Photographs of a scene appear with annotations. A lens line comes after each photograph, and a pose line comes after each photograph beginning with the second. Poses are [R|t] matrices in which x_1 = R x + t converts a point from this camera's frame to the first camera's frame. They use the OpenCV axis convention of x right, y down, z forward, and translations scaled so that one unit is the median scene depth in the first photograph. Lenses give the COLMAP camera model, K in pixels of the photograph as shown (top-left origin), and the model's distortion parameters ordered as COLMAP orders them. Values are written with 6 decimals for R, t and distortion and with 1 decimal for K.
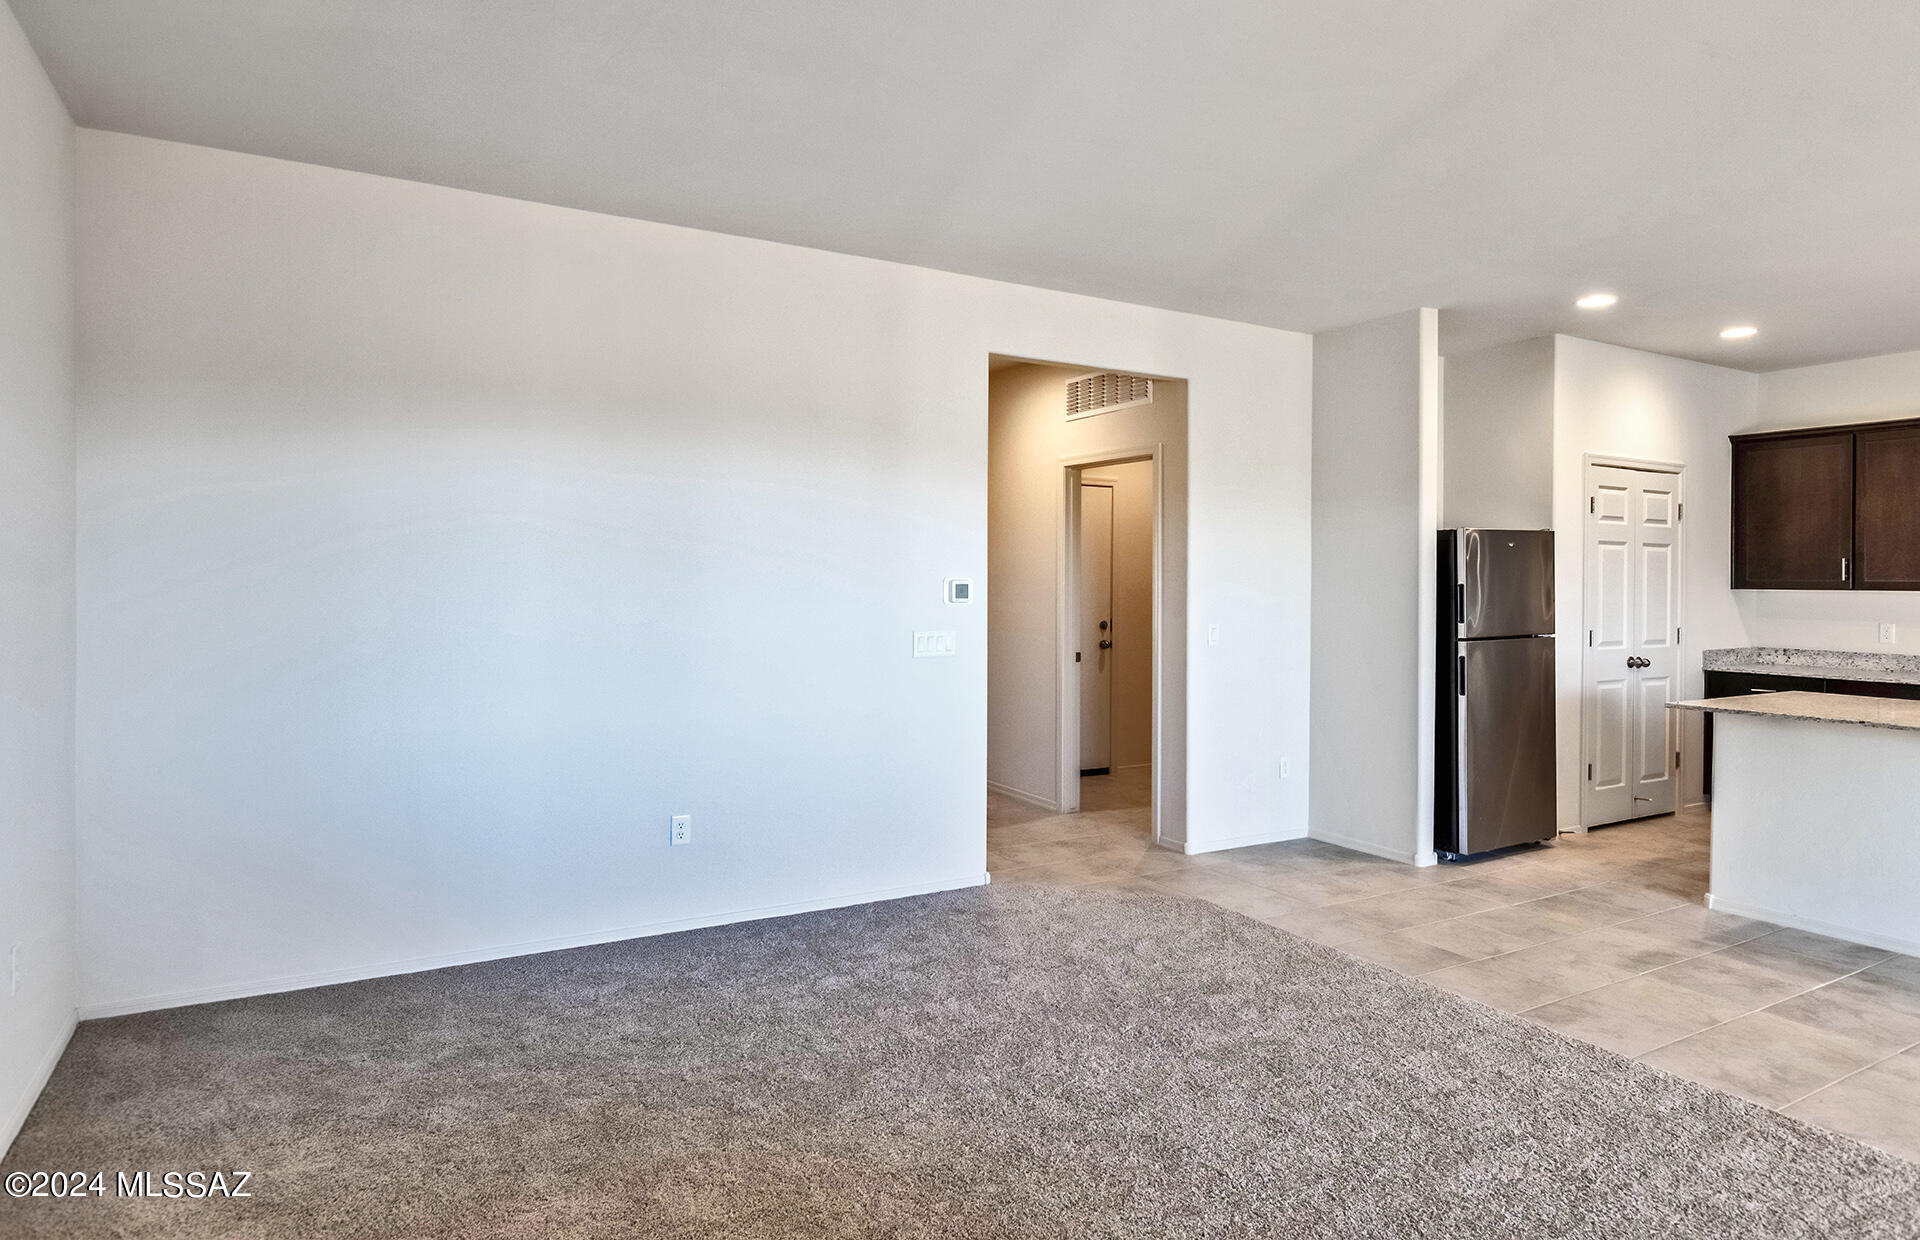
lens RADIAL K [[1112.8, 0, 972.9], [0, 1112.8, 579.1], [0, 0, 1]] dist [-0.001865, -0.001053]
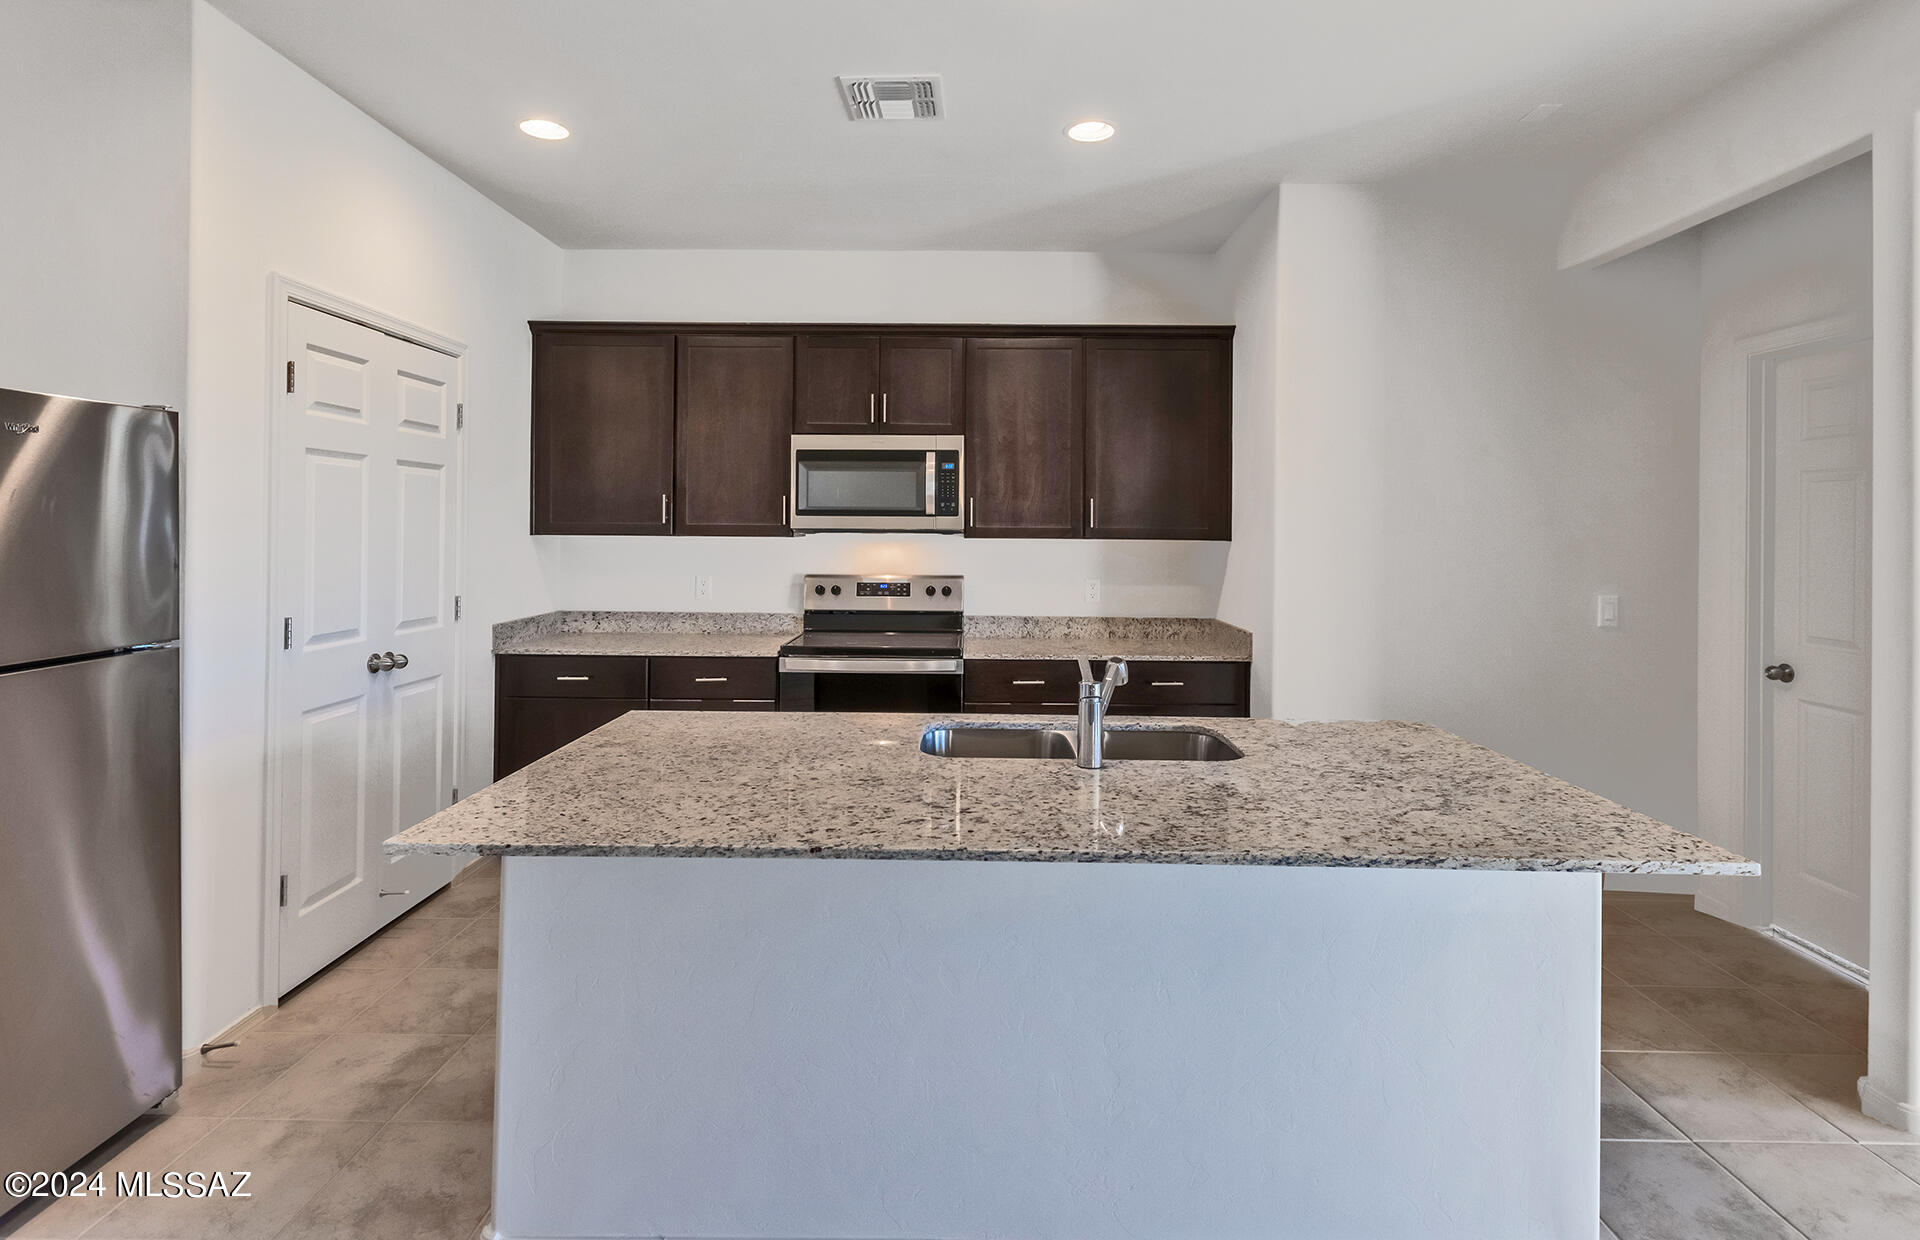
lens RADIAL K [[950.5, 0, 961.3], [0, 950.5, 526.1], [0, 0, 1]] dist [0.001803, 0.000074]
pose [[0.516365, 0.000364, 0.856368, 0.326001], [-0.003924, 0.999990, 0.001940, 0.001160], [-0.856359, -0.004362, 0.516362, 0.483794]]
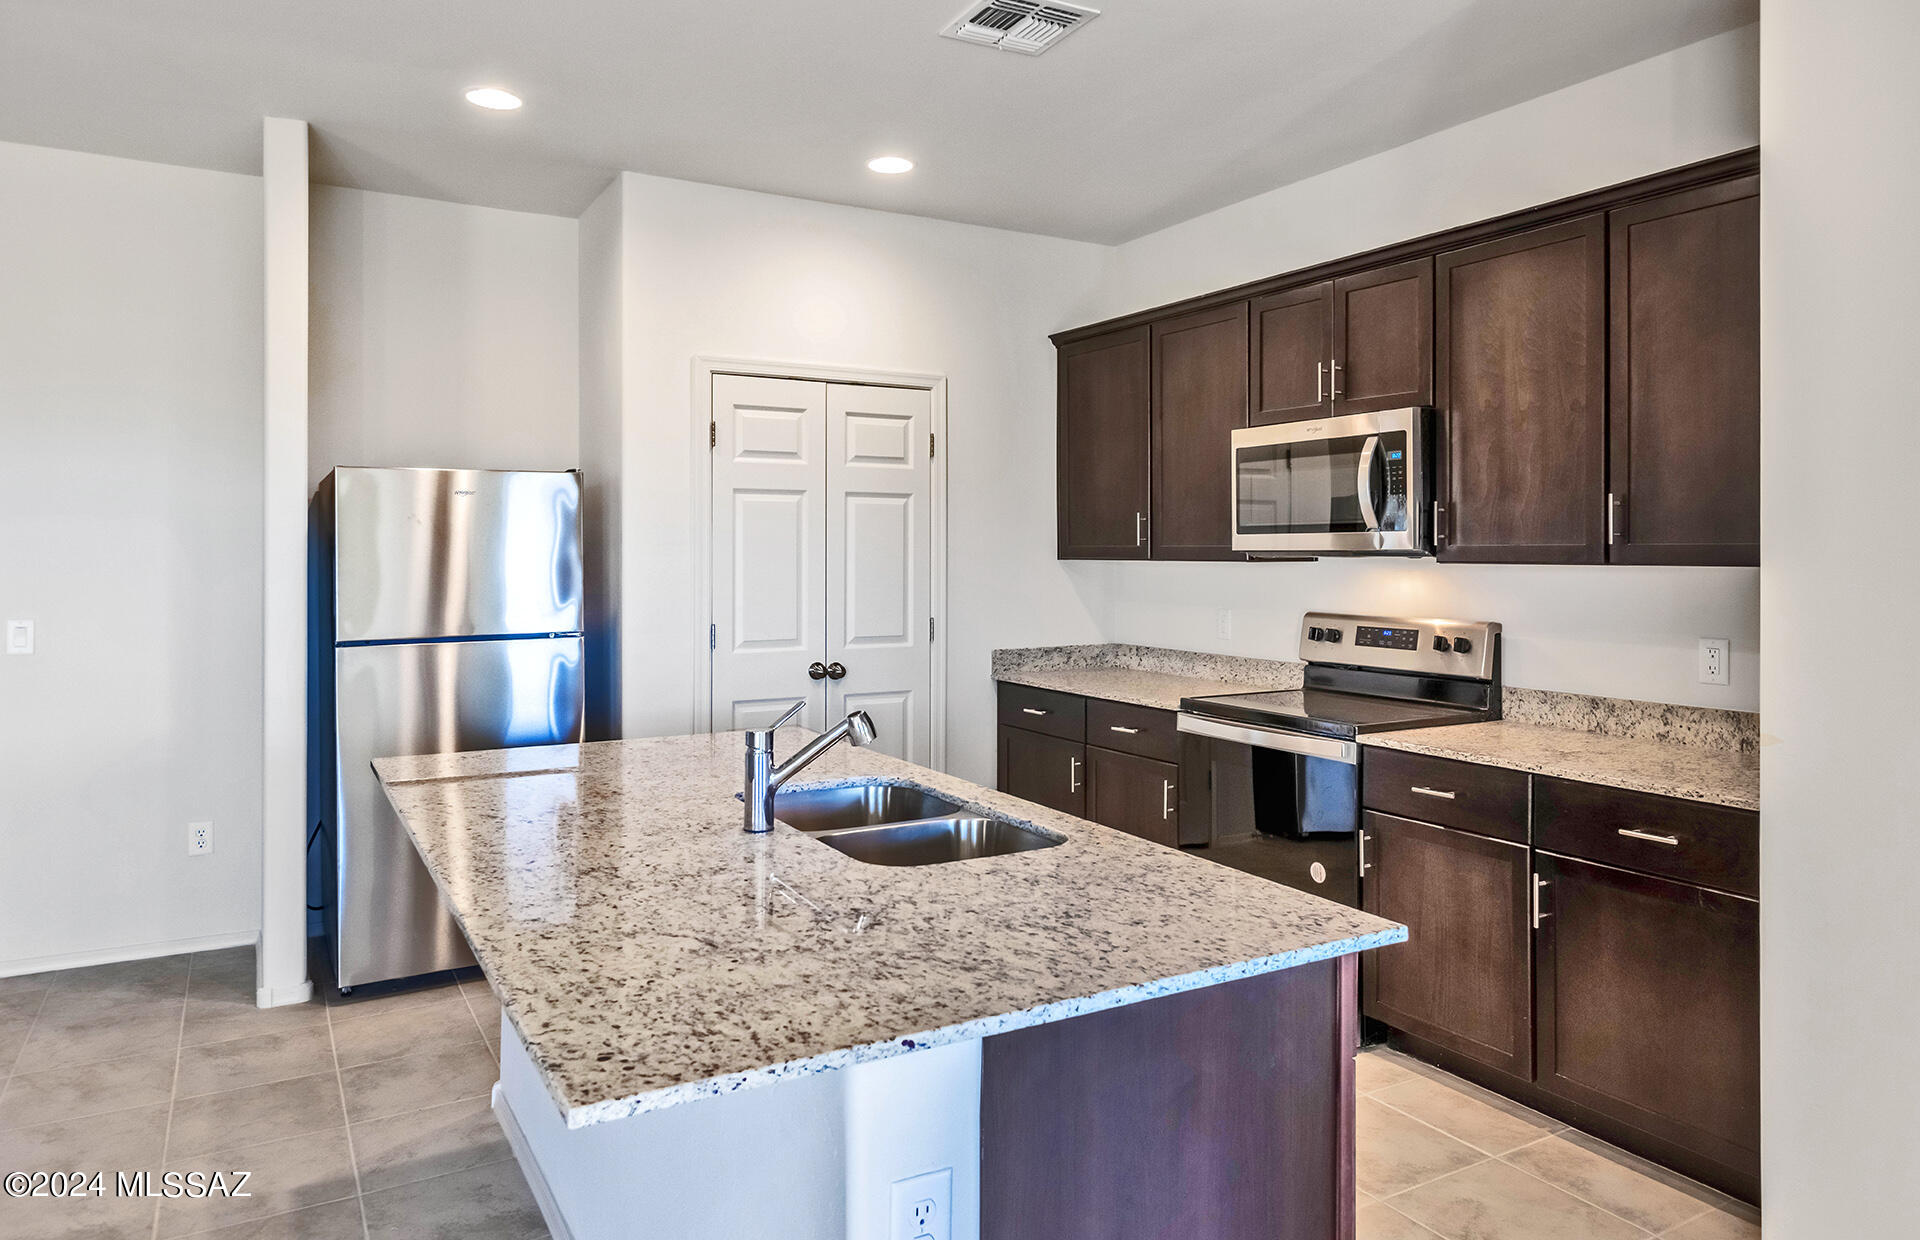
lens RADIAL K [[1260.3, 0, 958.9], [0, 1260.3, 546.3], [0, 0, 1]] dist [0.023191, -0.000262]
pose [[0.999900, -0.007248, -0.012157, 0.687291], [0.007197, 0.999965, -0.004269, 0.004057], [0.012188, 0.004181, 0.999917, 0.245840]]
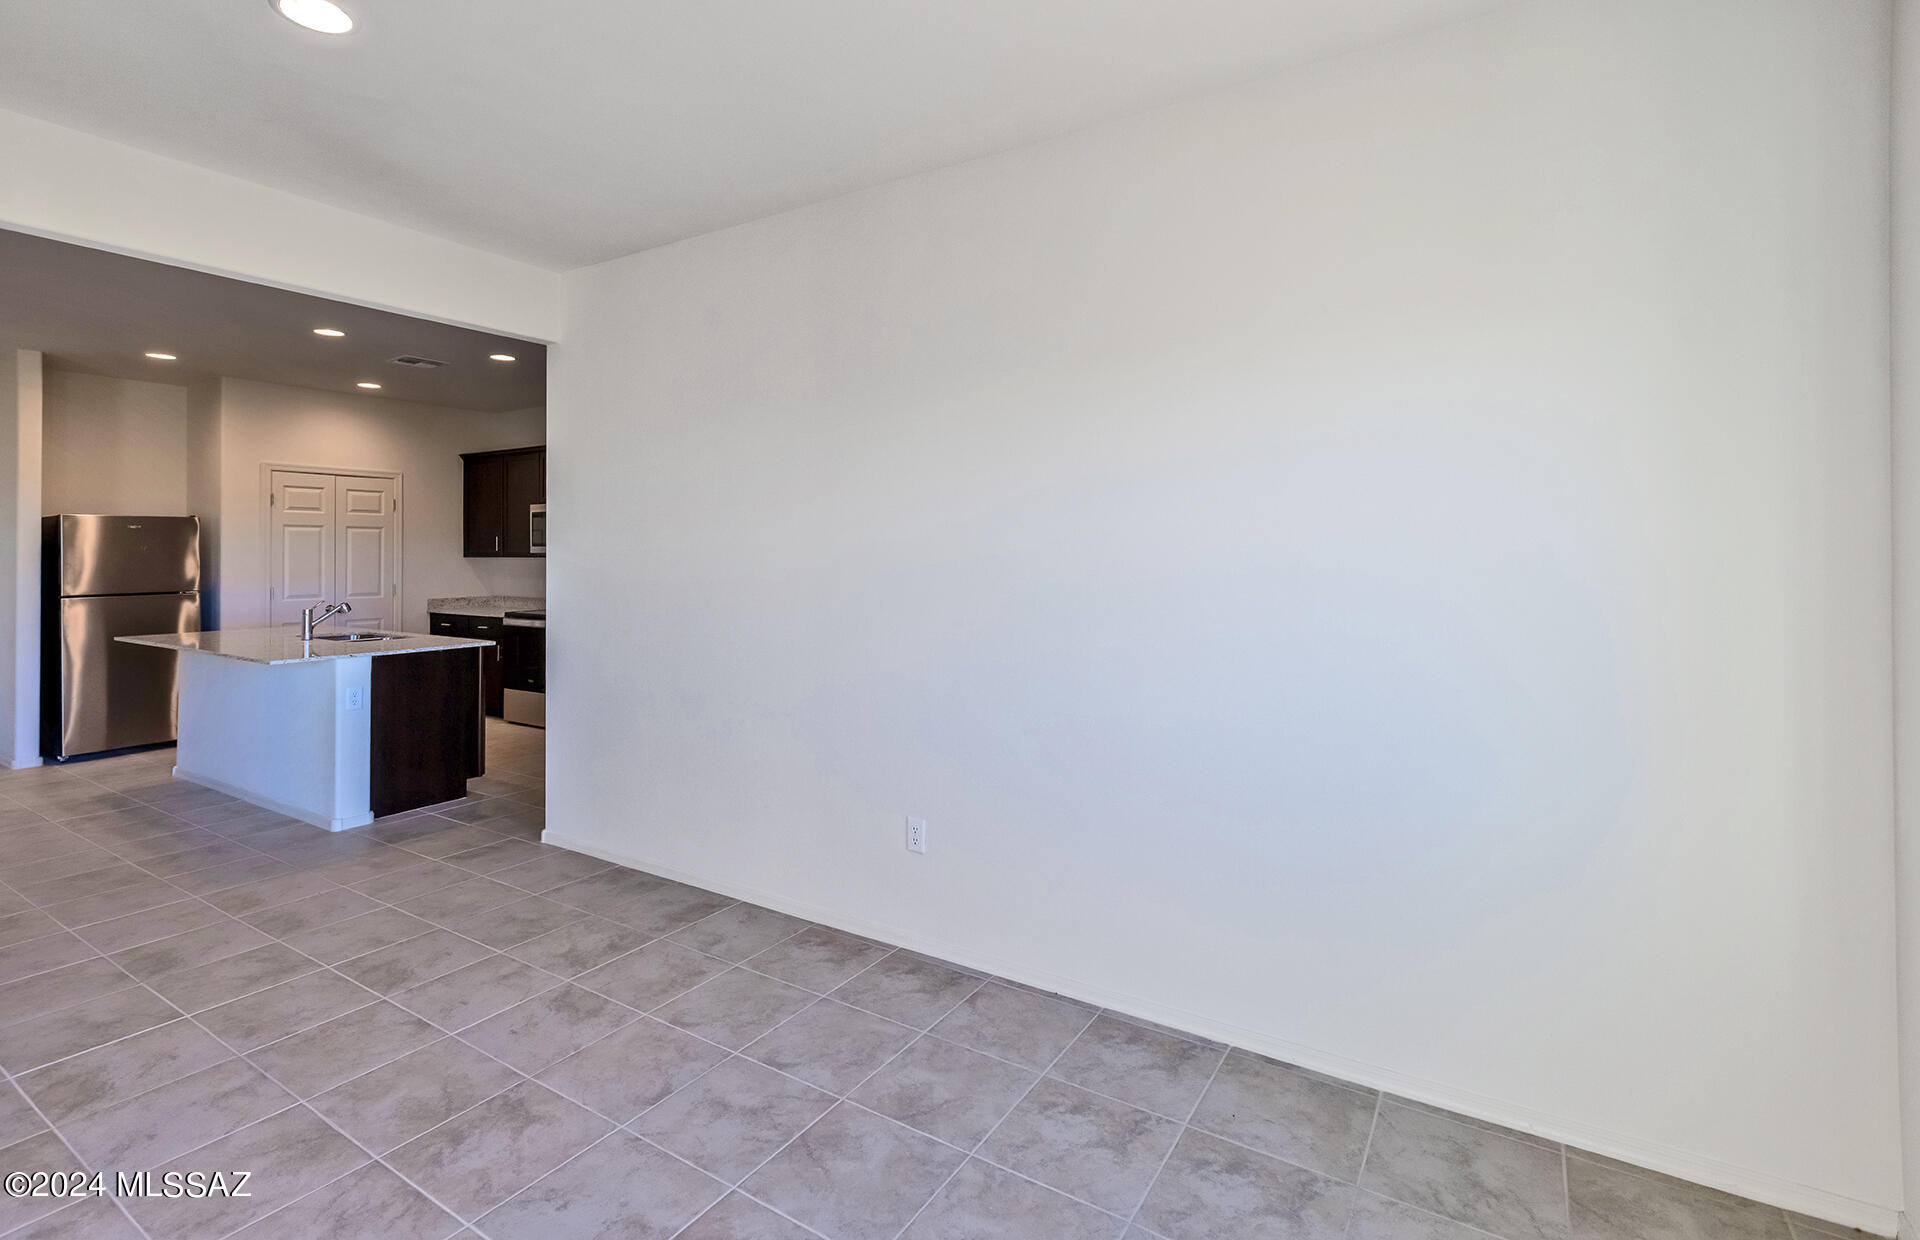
lens RADIAL K [[897.3, 0, 942.9], [0, 897.3, 545.5], [0, 0, 1]] dist [0.000604, -0.000562]
pose [[0.890306, -0.004208, 0.455343, 0.769764], [0.007352, 0.999960, -0.005133, 0.004481], [-0.455304, 0.007918, 0.890301, -0.391946]]
